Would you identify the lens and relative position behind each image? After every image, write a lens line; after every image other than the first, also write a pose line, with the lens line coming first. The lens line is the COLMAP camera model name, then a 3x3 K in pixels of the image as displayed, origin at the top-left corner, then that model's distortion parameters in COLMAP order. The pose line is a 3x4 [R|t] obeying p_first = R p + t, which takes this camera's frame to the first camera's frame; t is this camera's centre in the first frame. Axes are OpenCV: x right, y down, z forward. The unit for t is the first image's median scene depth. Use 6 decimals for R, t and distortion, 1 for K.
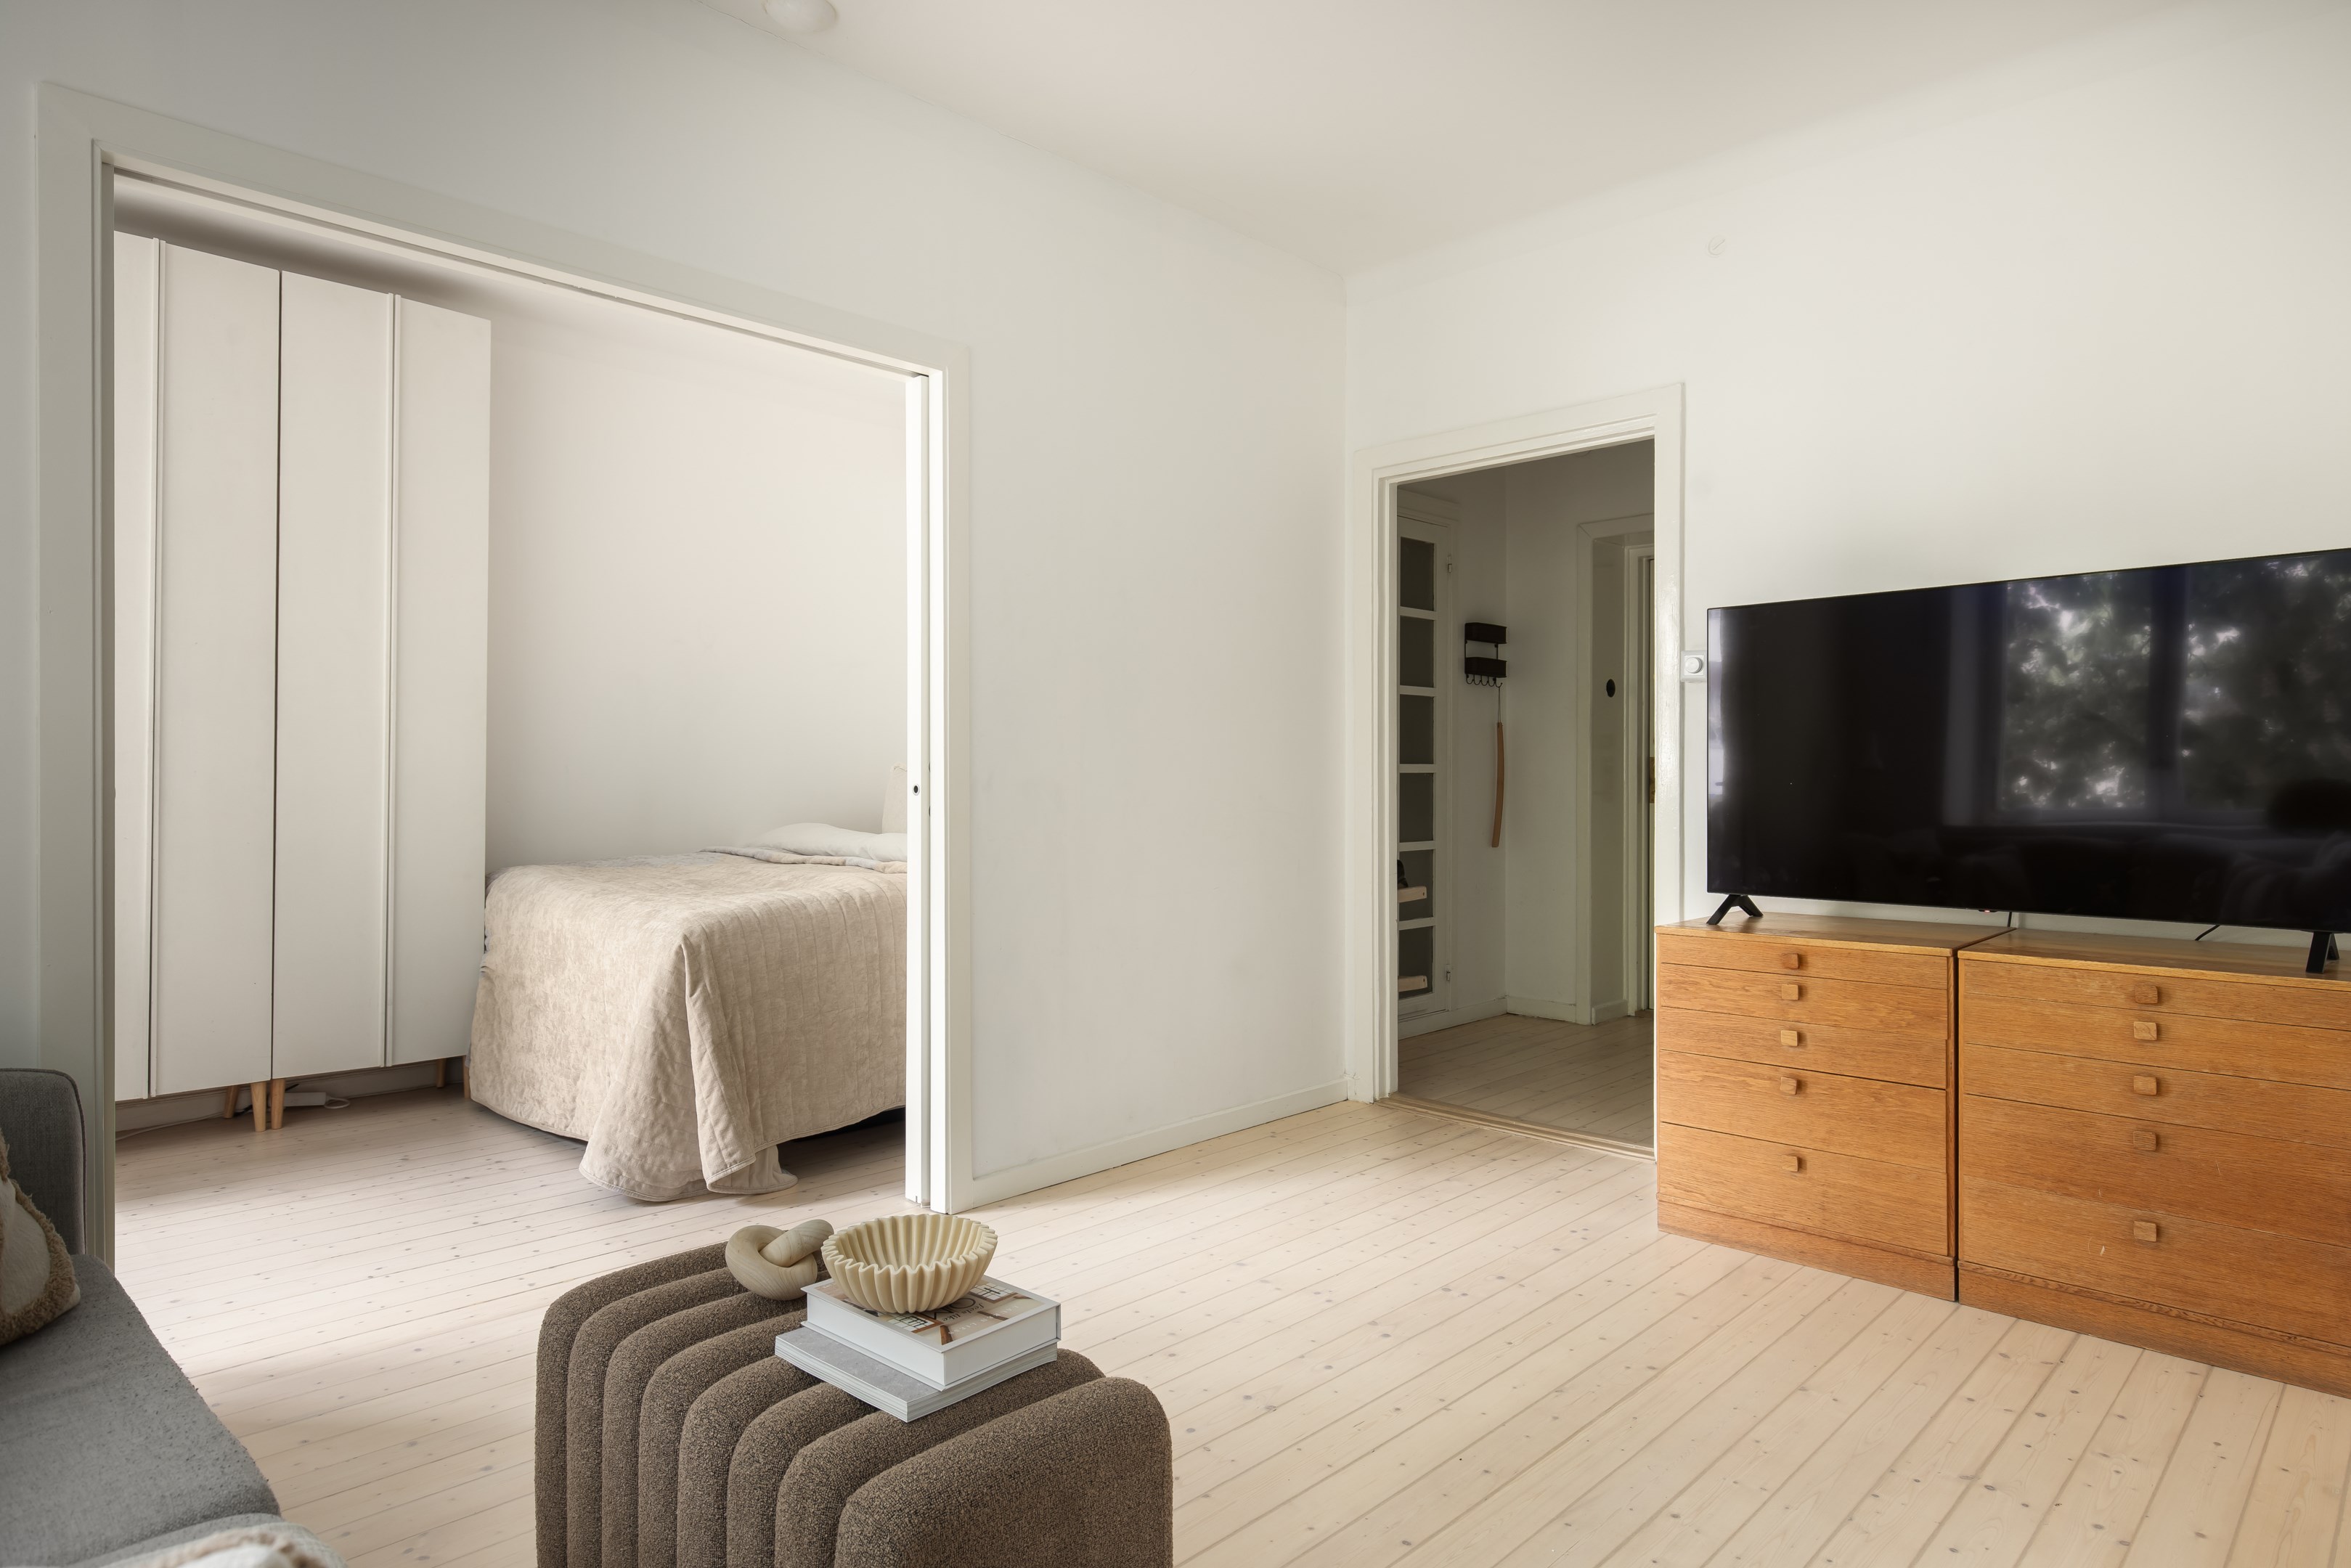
lens RADIAL K [[1348.8, 0, 1176.5], [0, 1348.8, 777.4], [0, 0, 1]] dist [-0.000258, -0.000169]
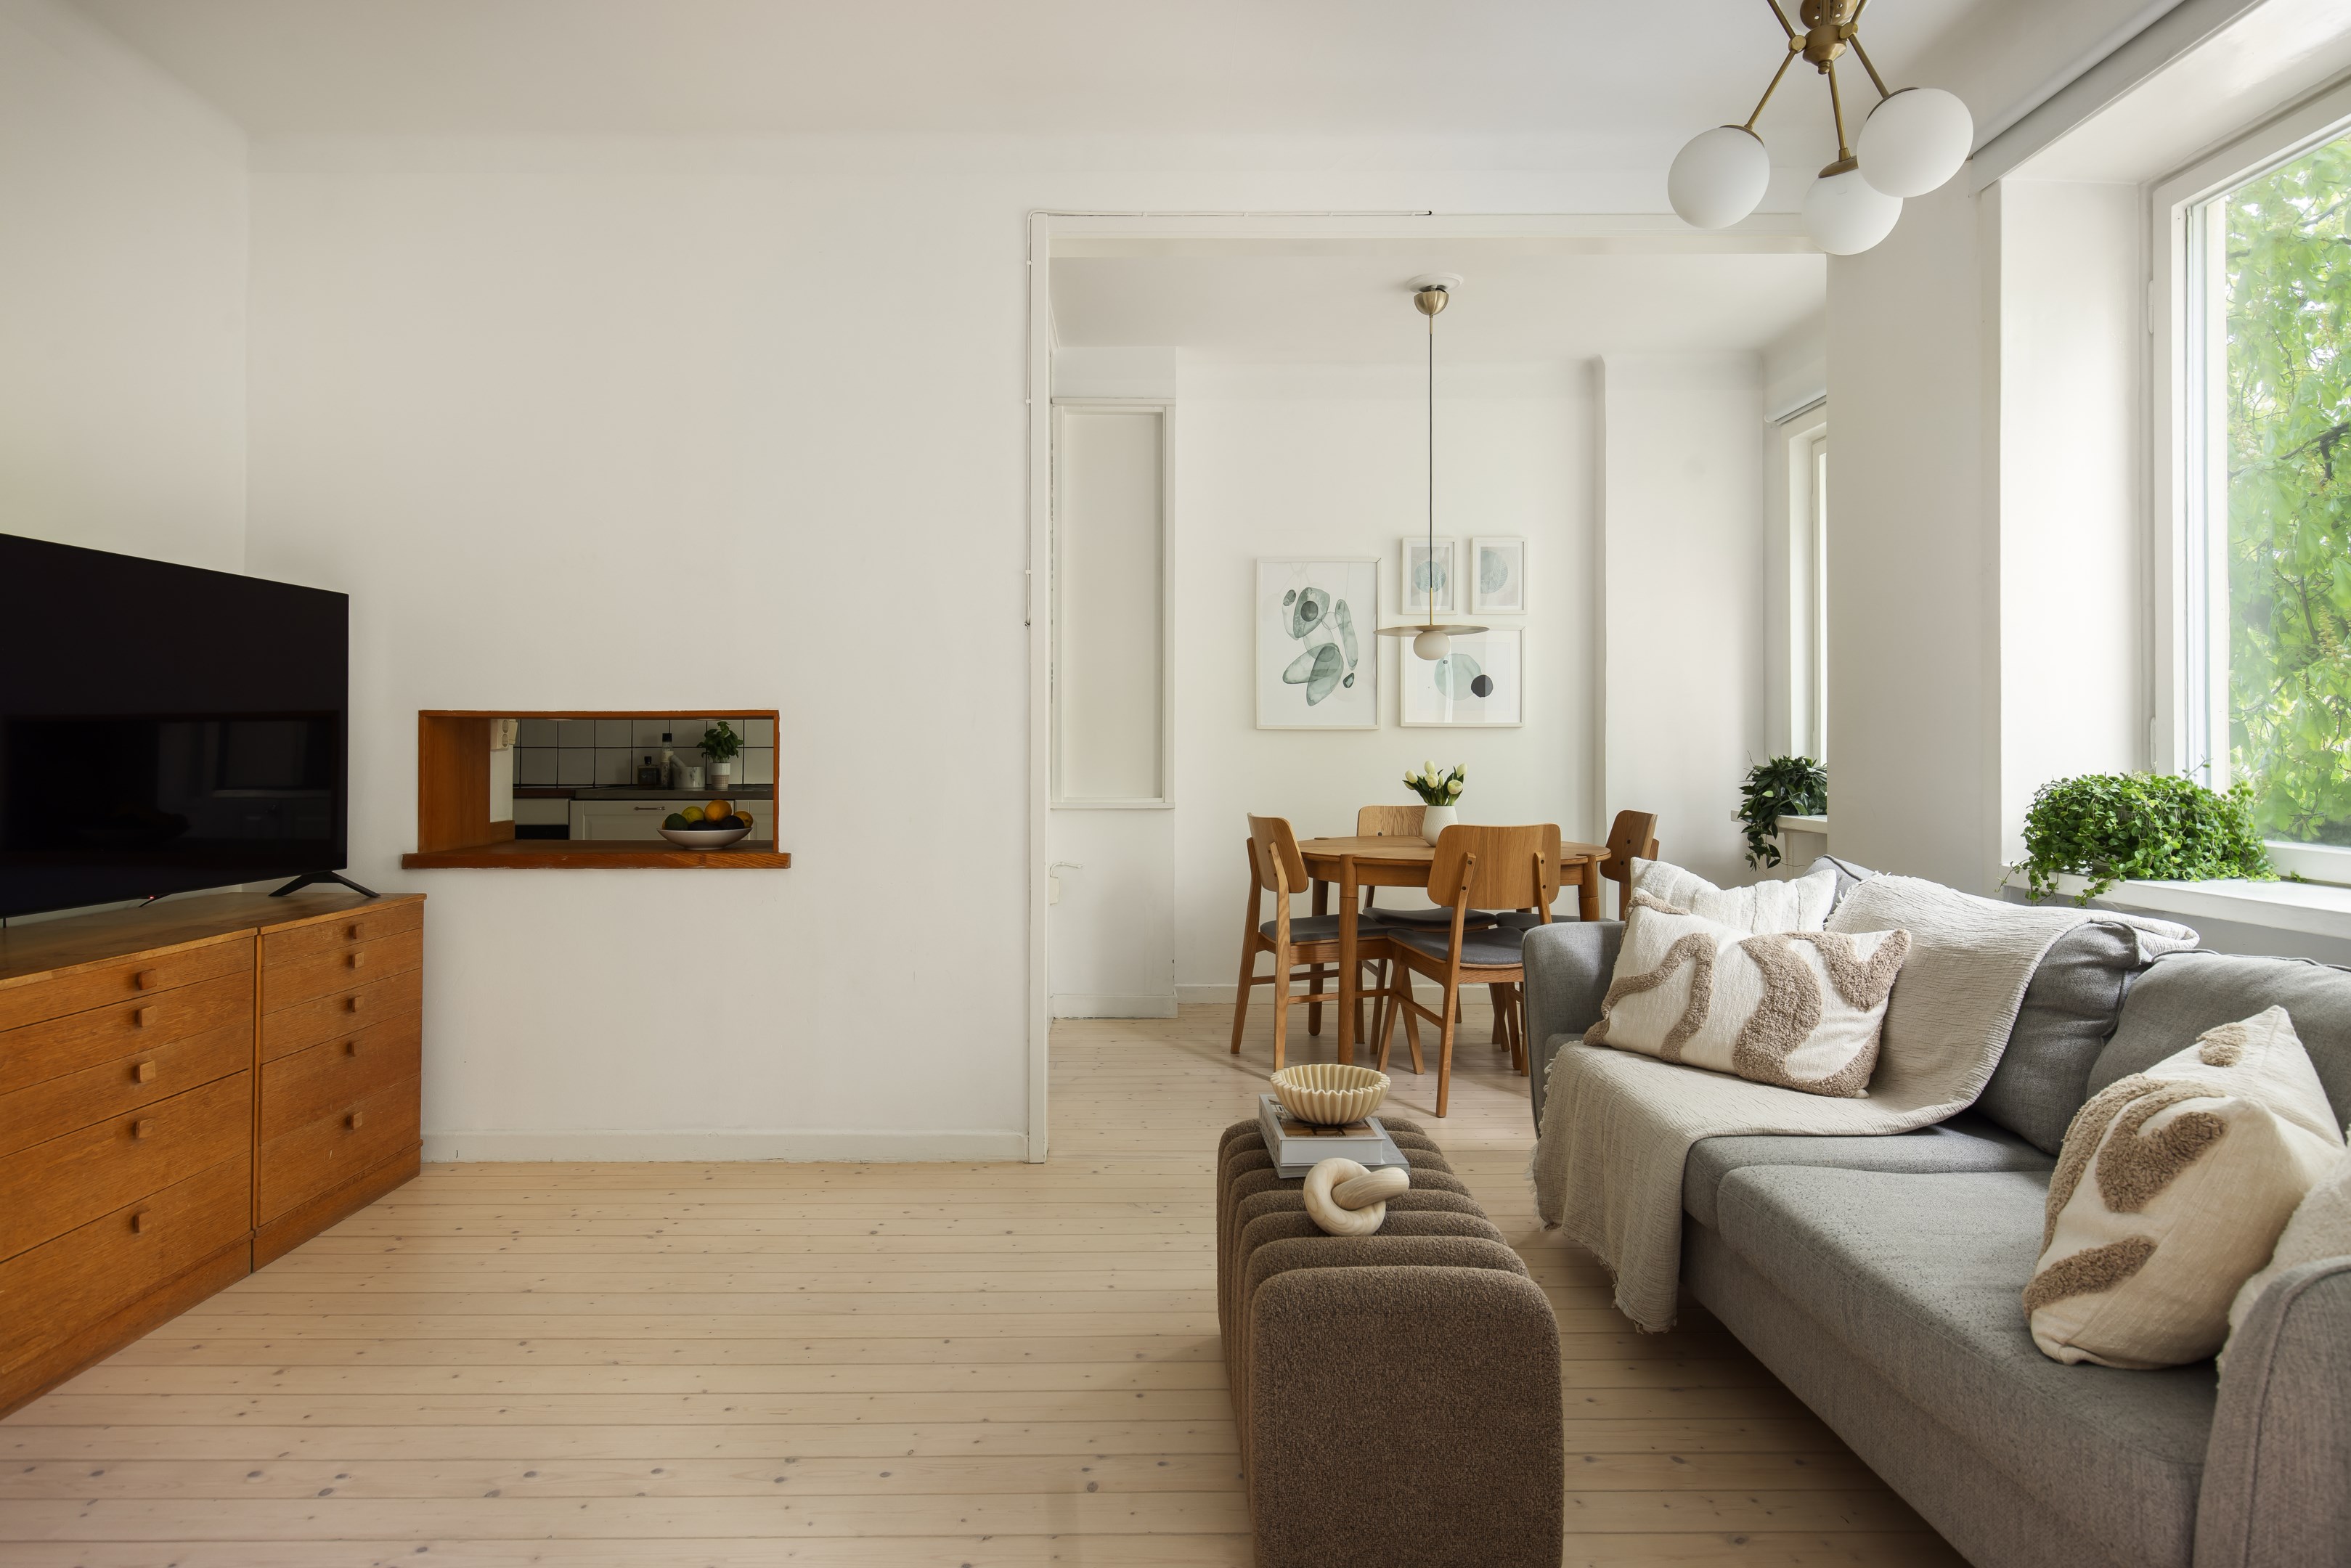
lens RADIAL K [[1313.7, 0, 1149.3], [0, 1313.7, 733.8], [0, 0, 1]] dist [0.003404, 0.001360]
pose [[-0.696279, 0.007497, 0.717732, -0.557264], [0.002733, 0.999966, -0.007794, -0.008851], [-0.717766, -0.003465, -0.696275, 1.095734]]
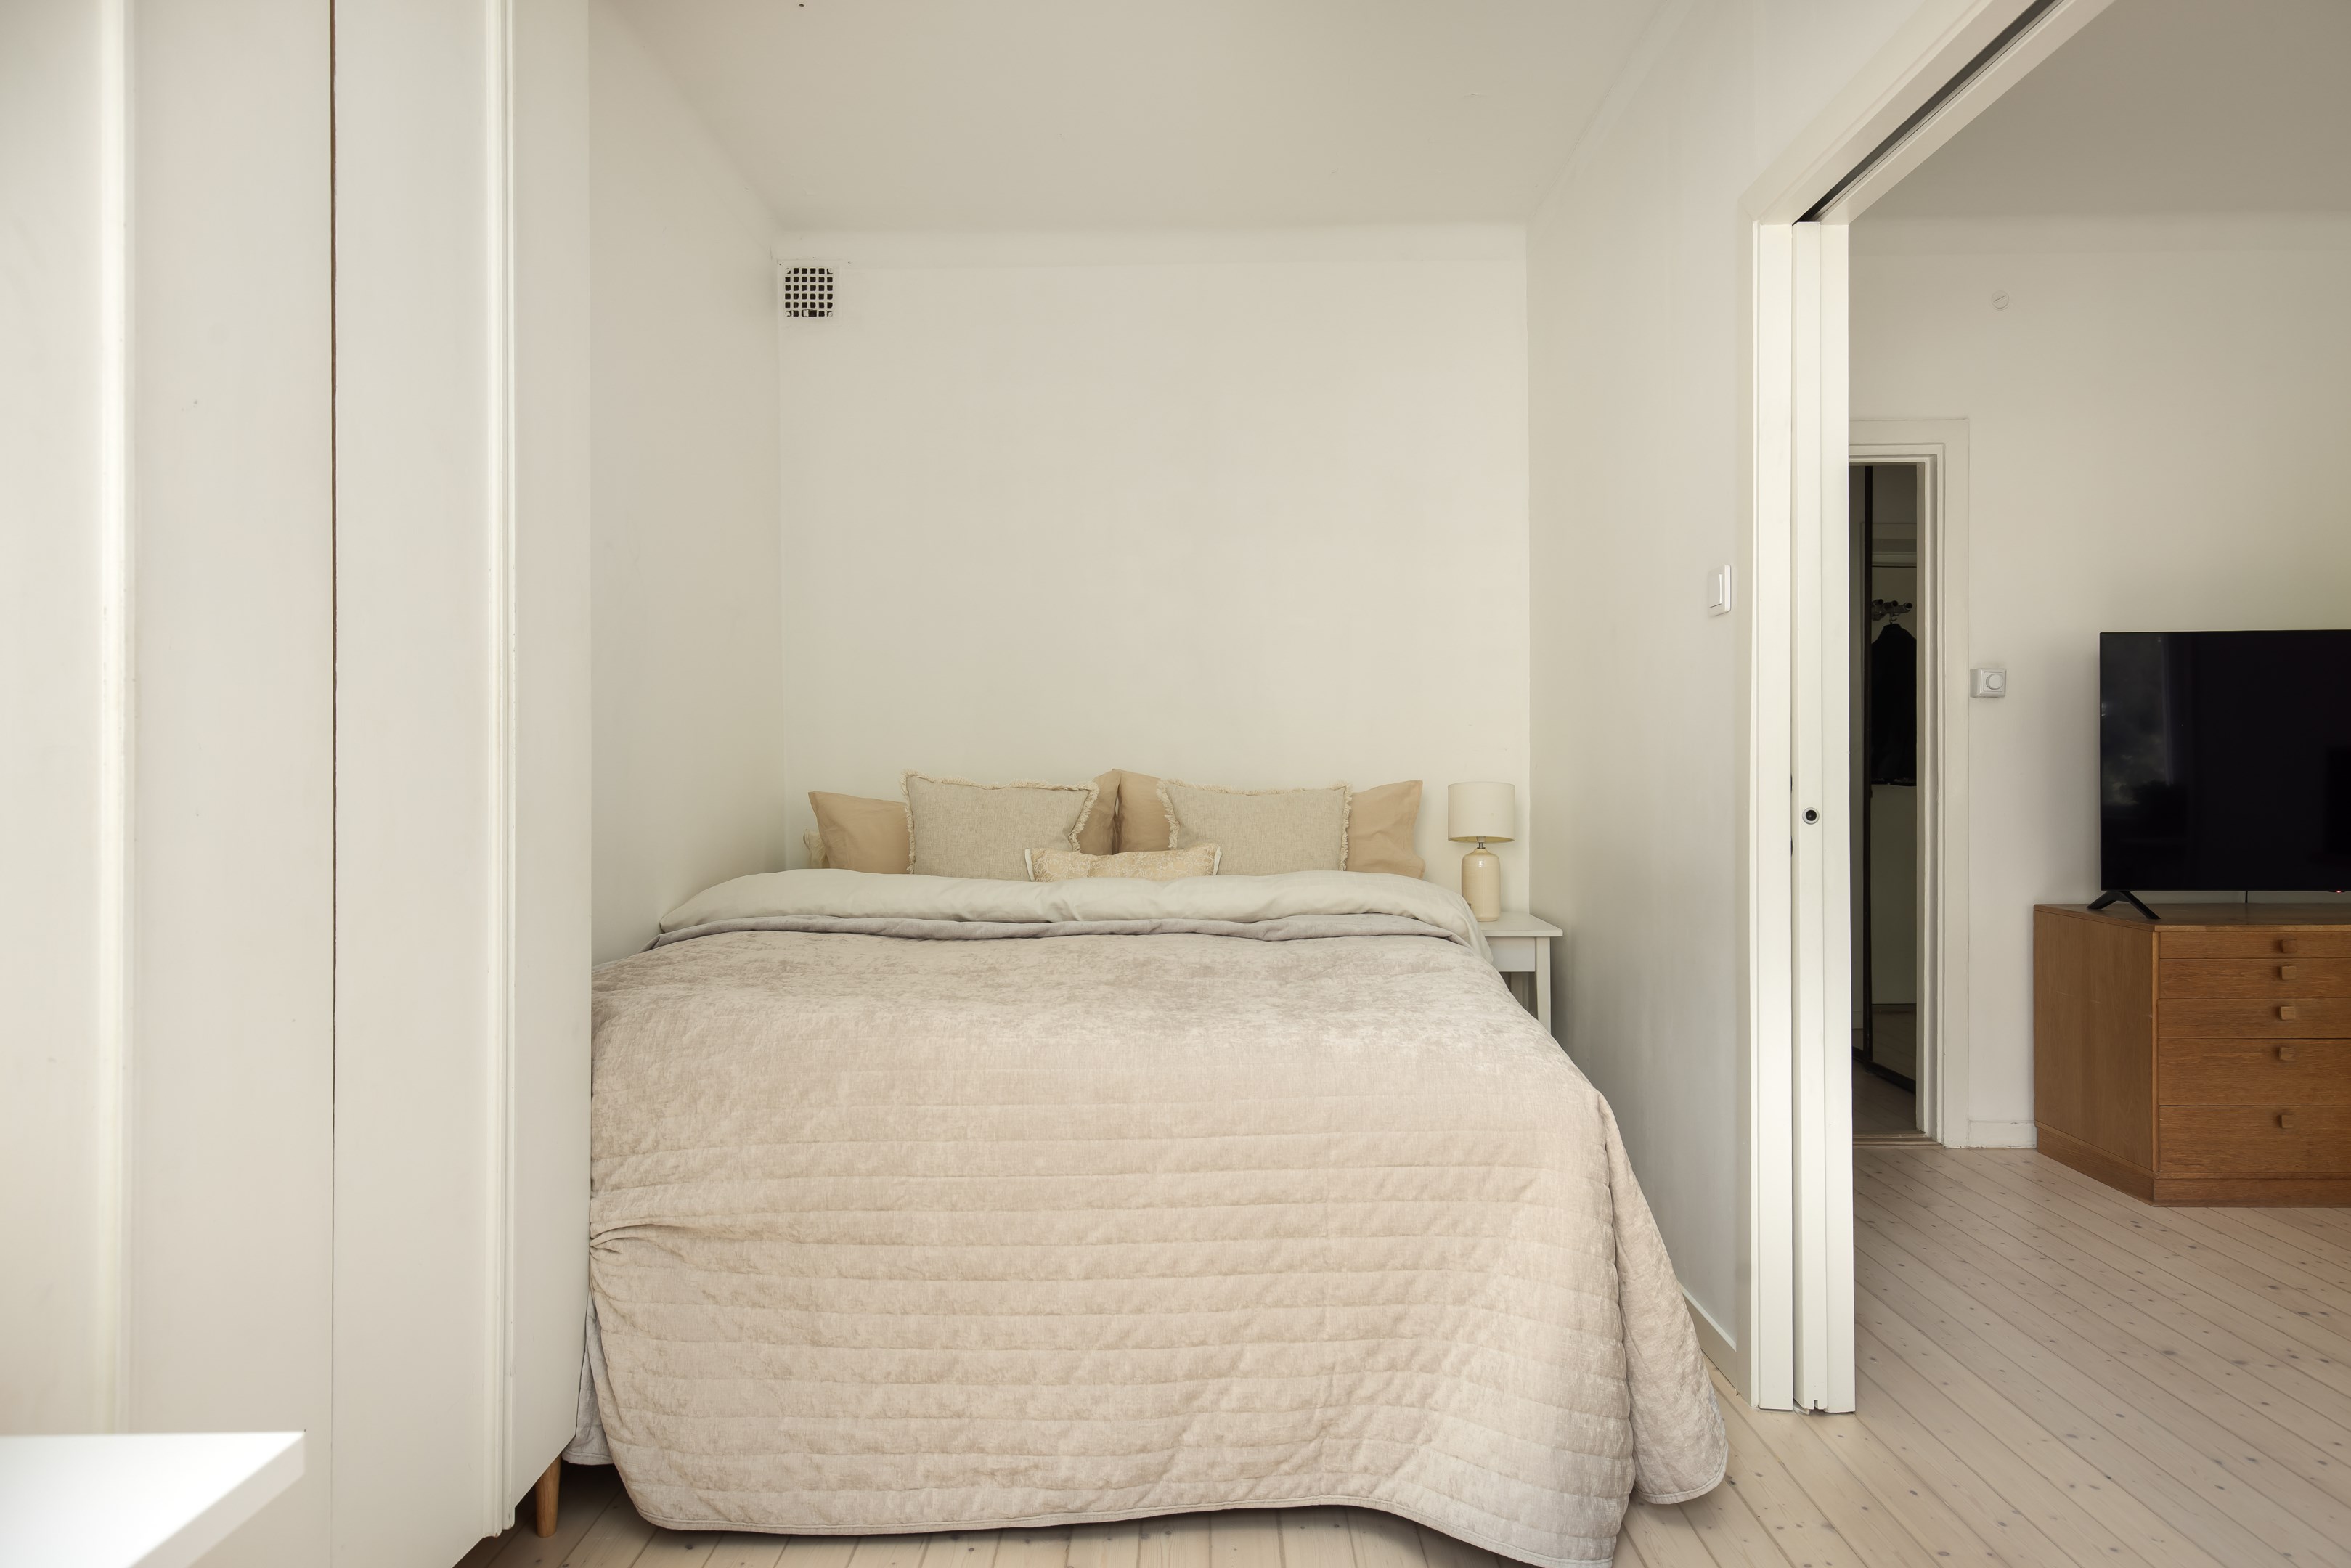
lens RADIAL K [[1339.6, 0, 1171.7], [0, 1339.6, 772.4], [0, 0, 1]] dist [0.004413, 0.001840]
pose [[0.729499, -0.005801, 0.683957, -1.000558], [0.004752, 0.999983, 0.003412, -0.020292], [-0.683965, 0.000761, 0.729514, 0.793168]]
